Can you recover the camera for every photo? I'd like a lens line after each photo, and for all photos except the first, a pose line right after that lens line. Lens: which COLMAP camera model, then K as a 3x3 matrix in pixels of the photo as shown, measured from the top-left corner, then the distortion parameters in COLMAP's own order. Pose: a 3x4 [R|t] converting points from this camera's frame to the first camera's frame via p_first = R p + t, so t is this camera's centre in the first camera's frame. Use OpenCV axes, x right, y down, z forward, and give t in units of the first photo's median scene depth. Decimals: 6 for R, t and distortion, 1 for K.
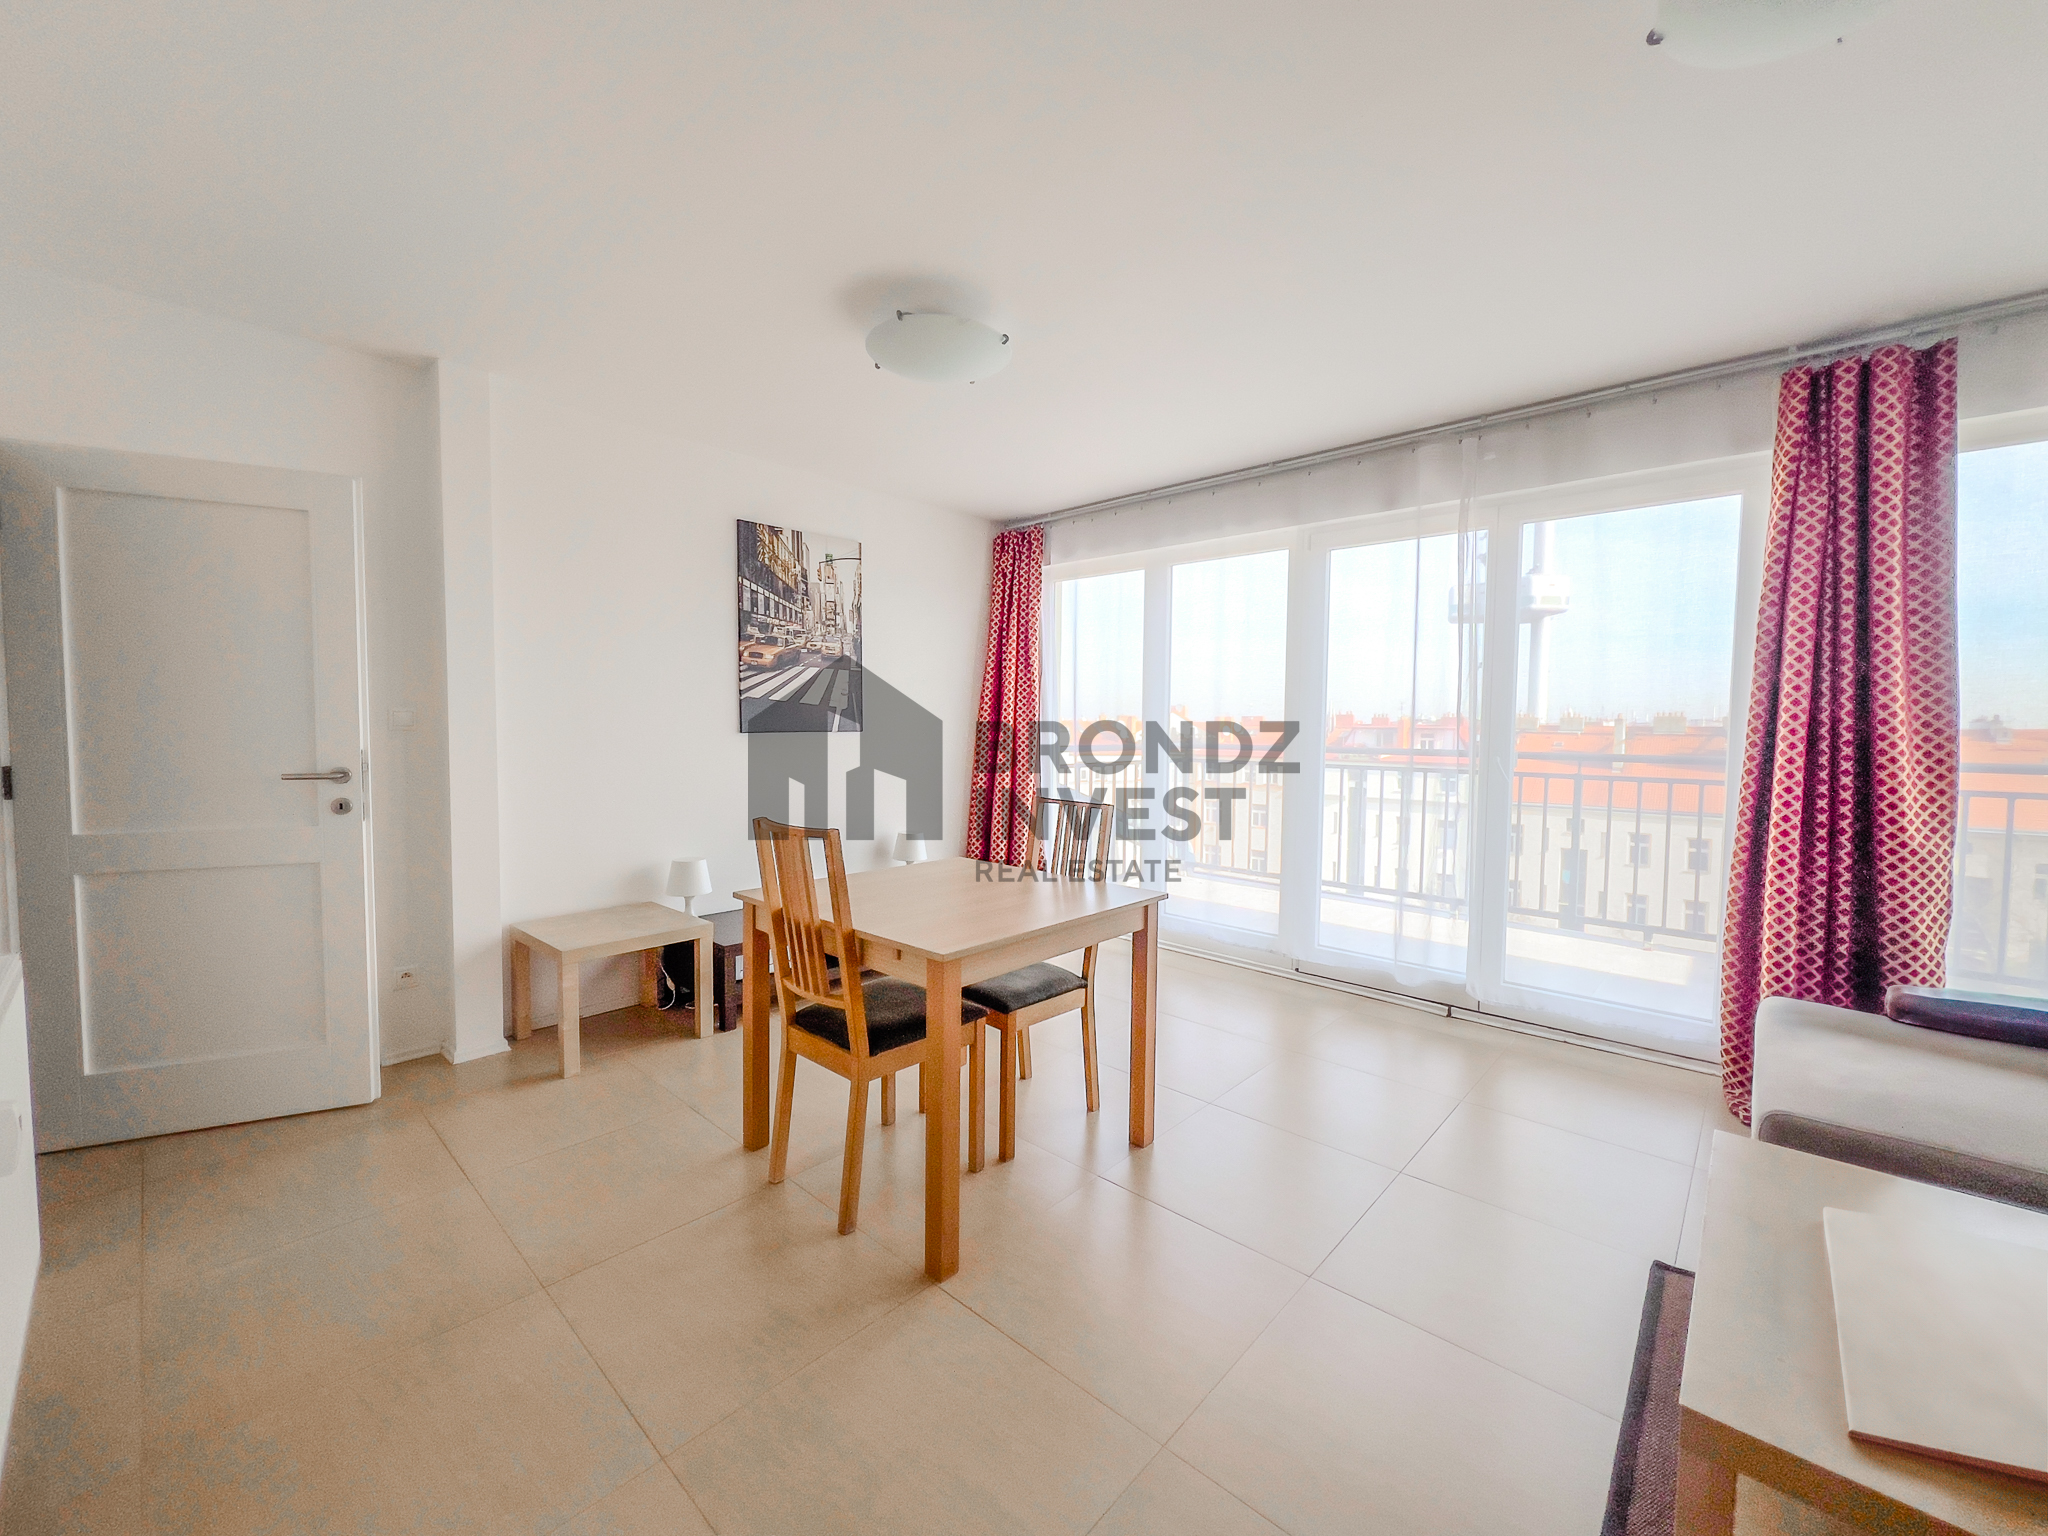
lens RADIAL K [[819.6, 0, 1034.4], [0, 819.6, 770.0], [0, 0, 1]] dist [-0.000054, 0.000327]
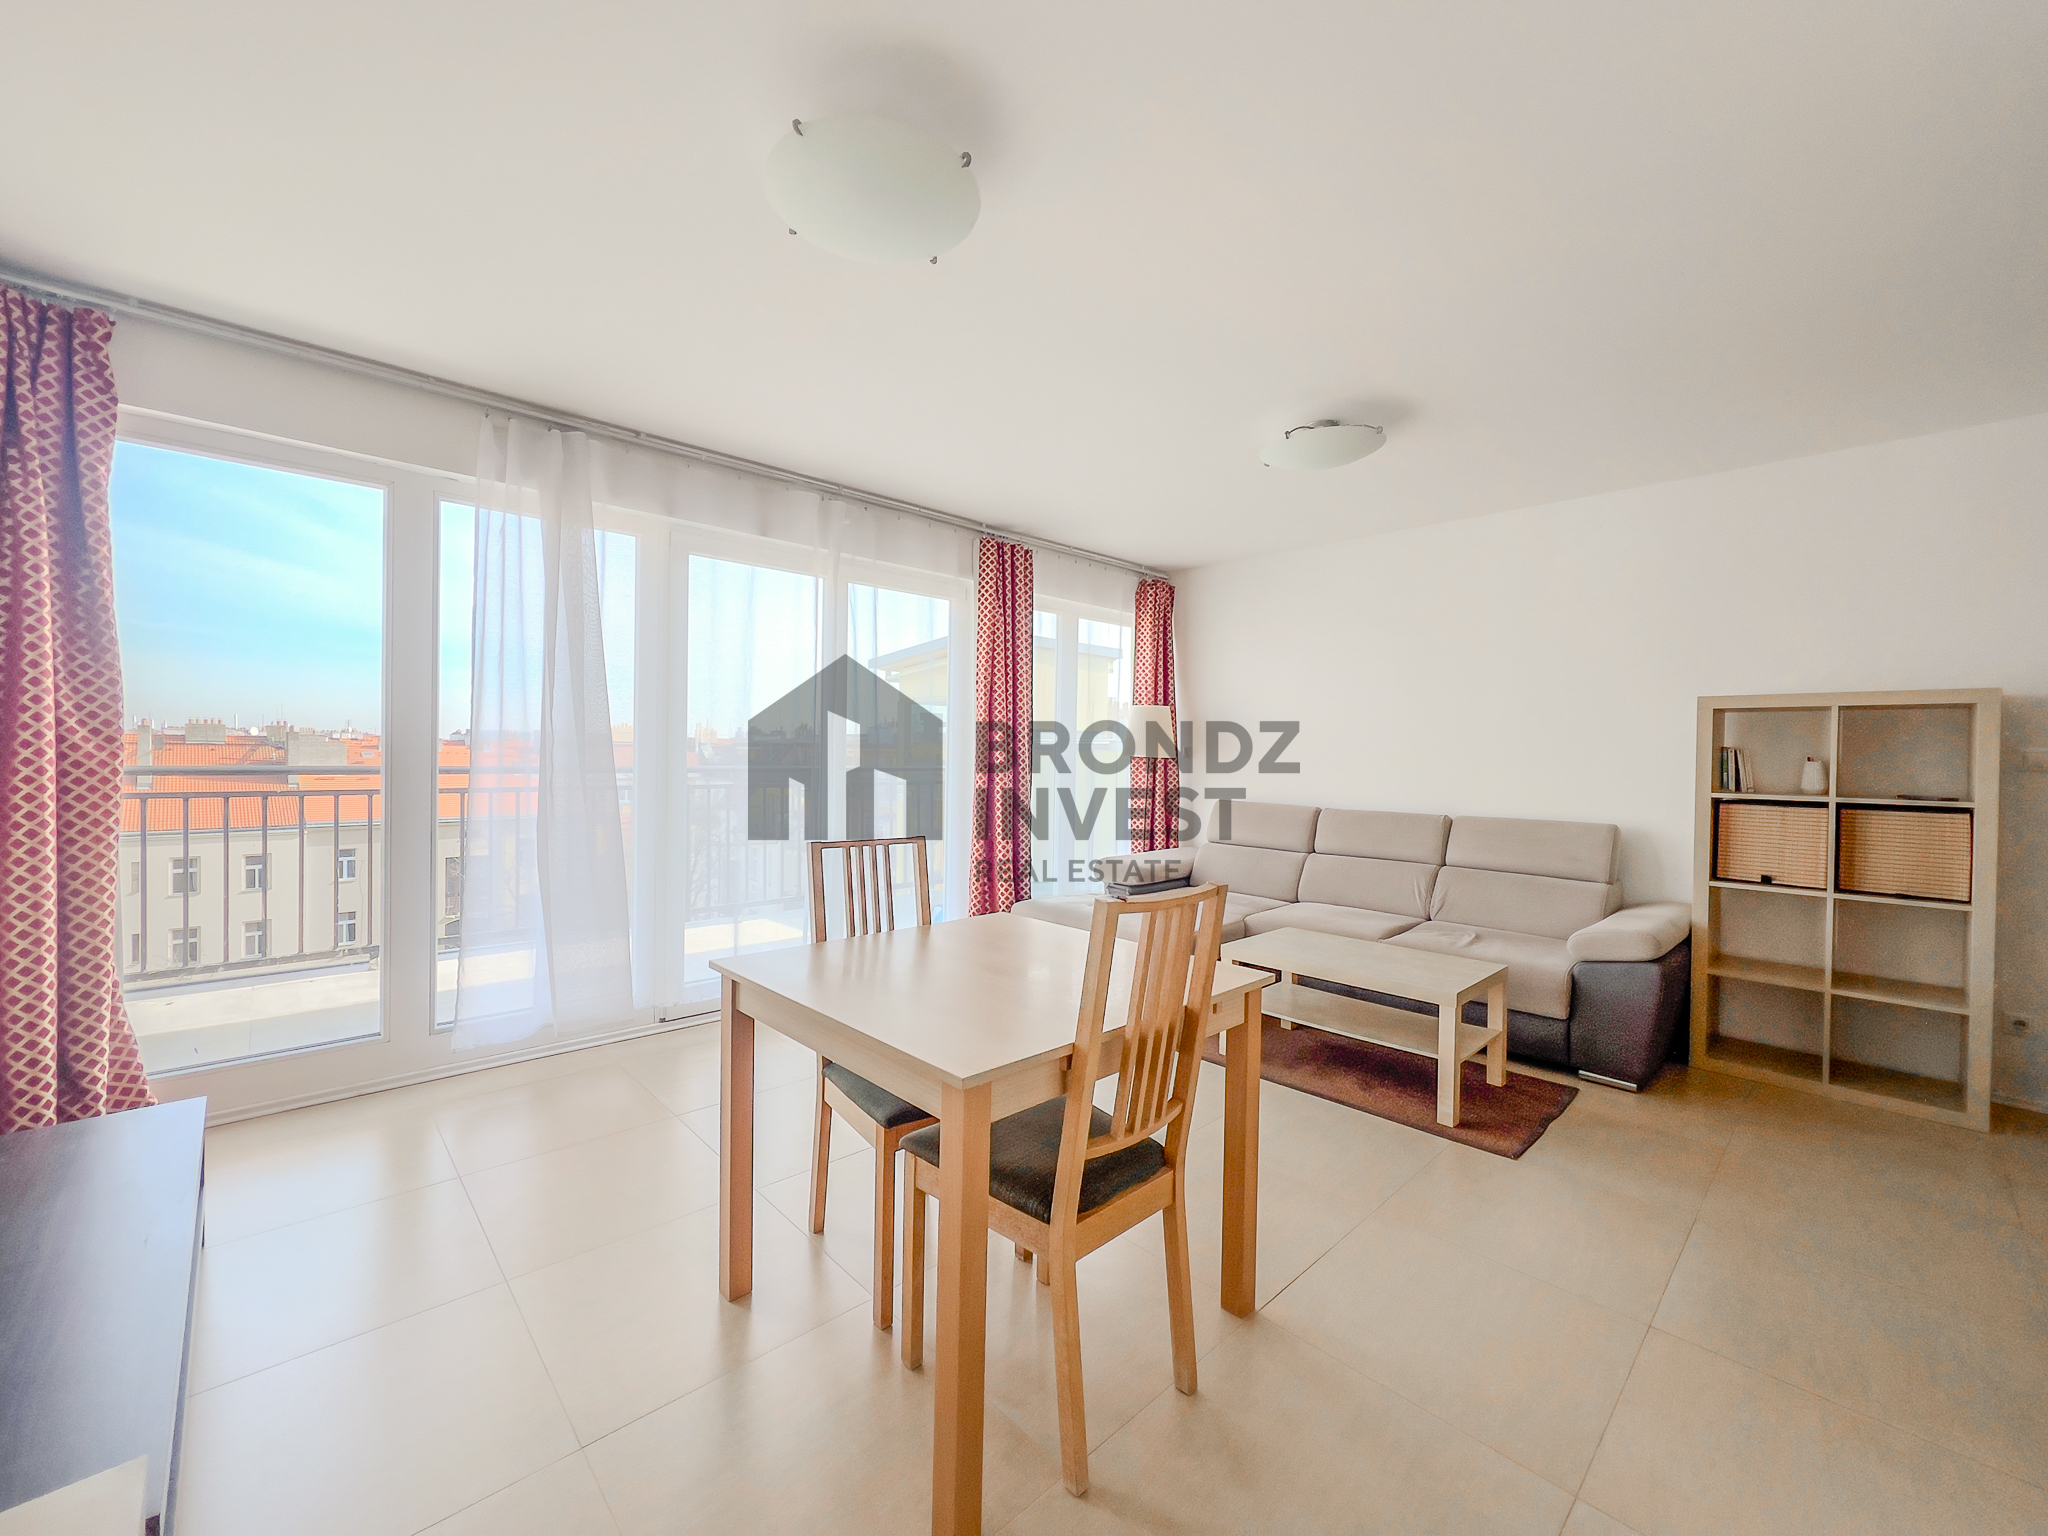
lens RADIAL K [[814.2, 0, 1019.2], [0, 814.2, 763.1], [0, 0, 1]] dist [-0.003506, 0.000320]
pose [[0.085045, -0.020483, 0.996167, -0.410776], [0.039193, 0.999084, 0.017197, -0.026769], [-0.995606, 0.037580, 0.085769, 0.438676]]
